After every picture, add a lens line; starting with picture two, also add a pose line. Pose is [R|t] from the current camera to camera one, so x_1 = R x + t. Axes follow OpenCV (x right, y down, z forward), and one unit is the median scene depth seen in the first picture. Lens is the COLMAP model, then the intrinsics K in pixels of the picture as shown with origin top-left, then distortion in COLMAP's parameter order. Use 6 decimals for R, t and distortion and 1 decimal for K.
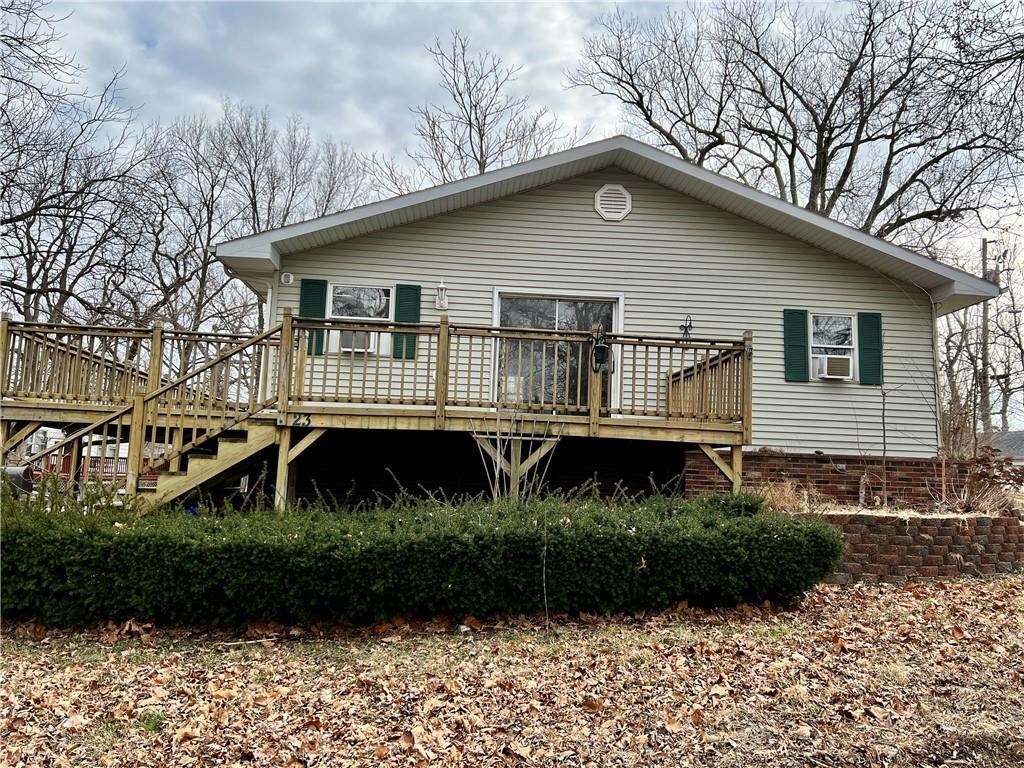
lens RADIAL K [[772.7, 0, 523.3], [0, 772.7, 379.4], [0, 0, 1]] dist [0.068612, -0.075014]
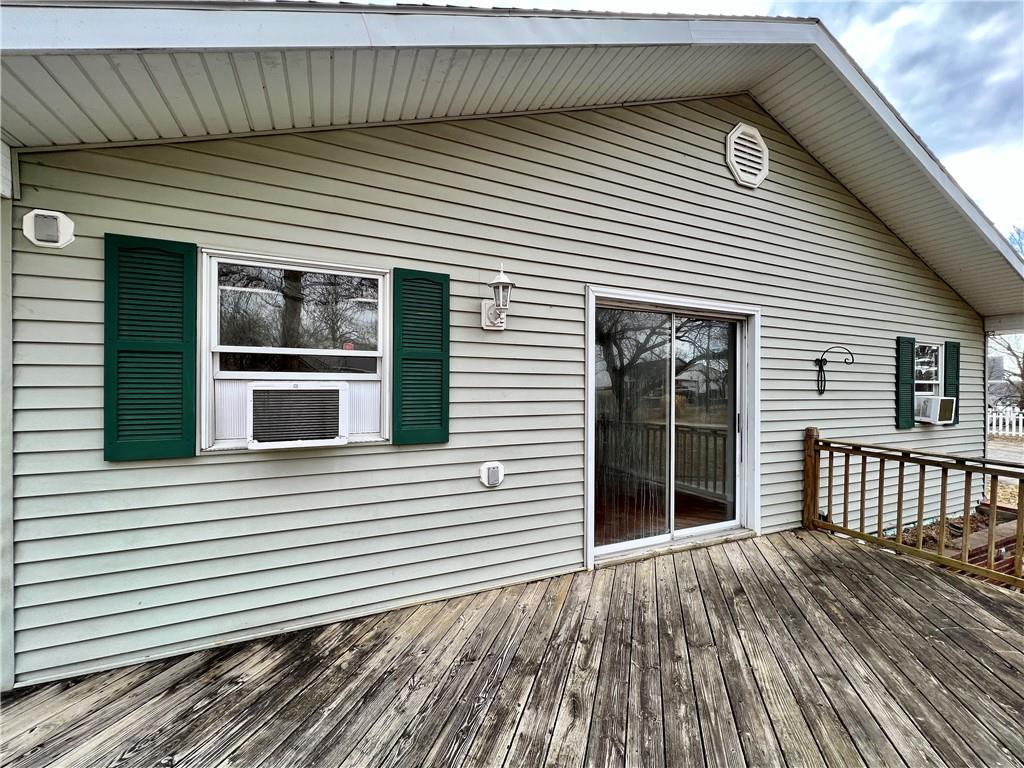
lens RADIAL K [[407.7, 0, 512.0], [0, 407.7, 384.0], [0, 0, 1]] dist [-0.002695, -0.000282]
pose [[0.934379, -0.029346, 0.355070, -0.179556], [-0.014367, 0.992688, 0.119851, -0.085935], [-0.355991, -0.117088, 0.927125, 0.749888]]
